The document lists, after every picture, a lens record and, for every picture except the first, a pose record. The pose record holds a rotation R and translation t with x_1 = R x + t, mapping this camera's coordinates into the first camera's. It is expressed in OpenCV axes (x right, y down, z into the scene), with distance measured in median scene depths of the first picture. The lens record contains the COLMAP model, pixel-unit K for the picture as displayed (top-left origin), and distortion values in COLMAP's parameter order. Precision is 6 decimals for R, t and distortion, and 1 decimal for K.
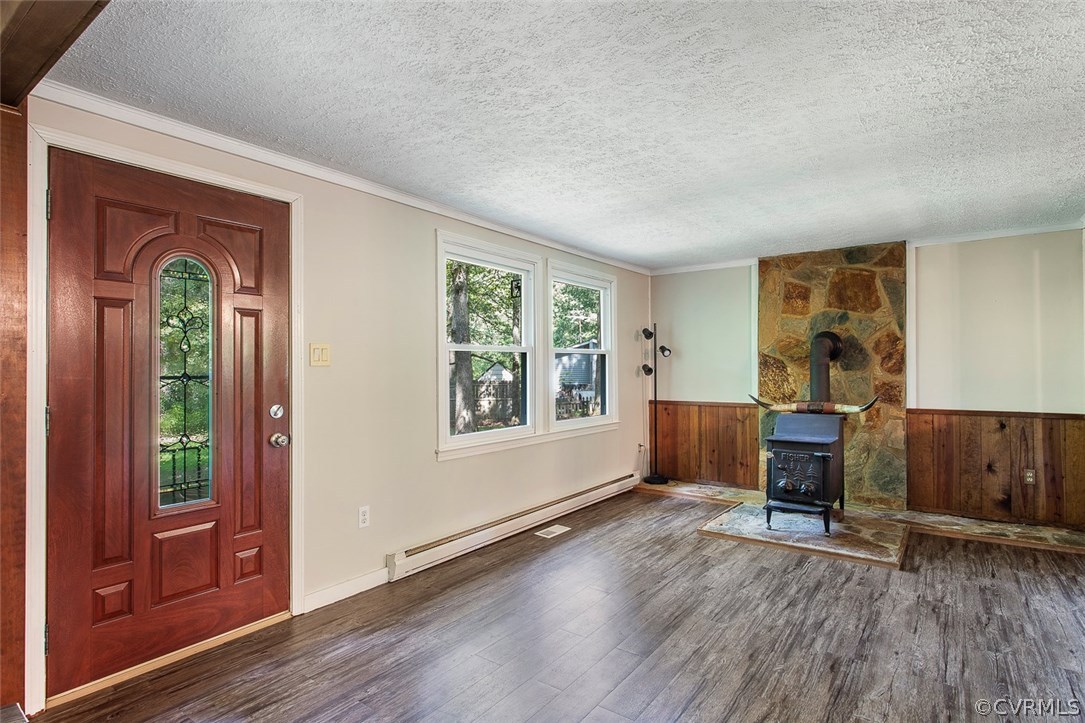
lens RADIAL K [[560.3, 0, 539.5], [0, 560.3, 360.5], [0, 0, 1]] dist [-0.006782, 0.002290]
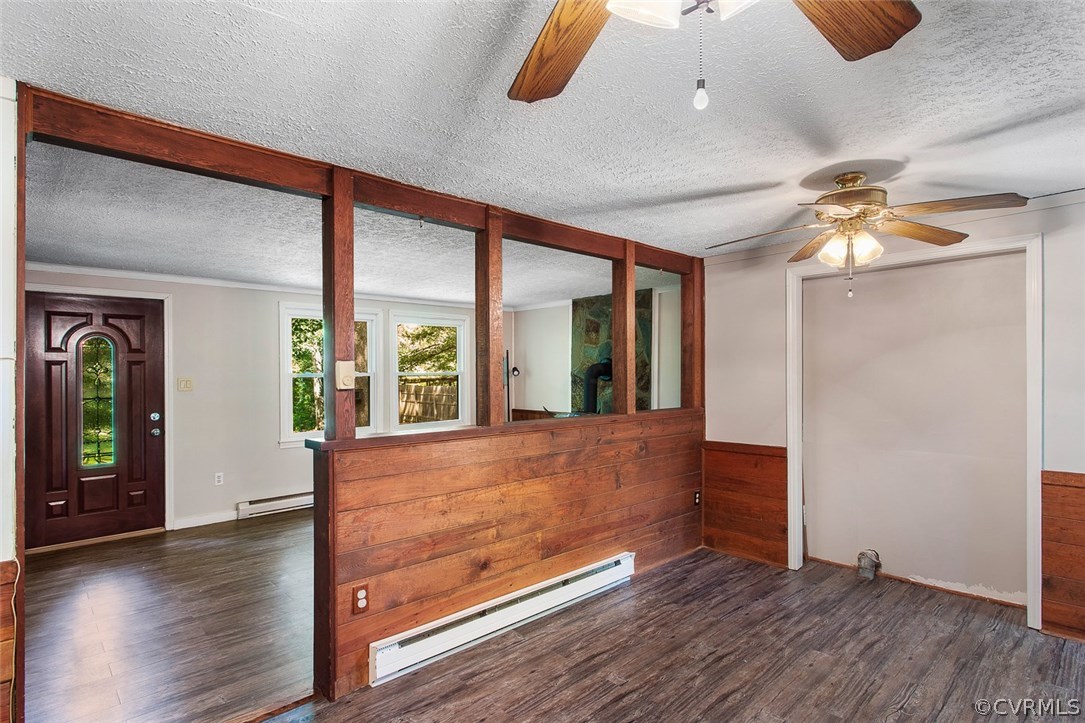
lens RADIAL K [[560.3, 0, 547.2], [0, 560.3, 366.5], [0, 0, 1]] dist [-0.006782, 0.002290]
pose [[0.980913, -0.003385, -0.194419, 1.081755], [0.005426, 0.999936, 0.009964, -0.078663], [0.194373, -0.010829, 0.980868, -0.503700]]
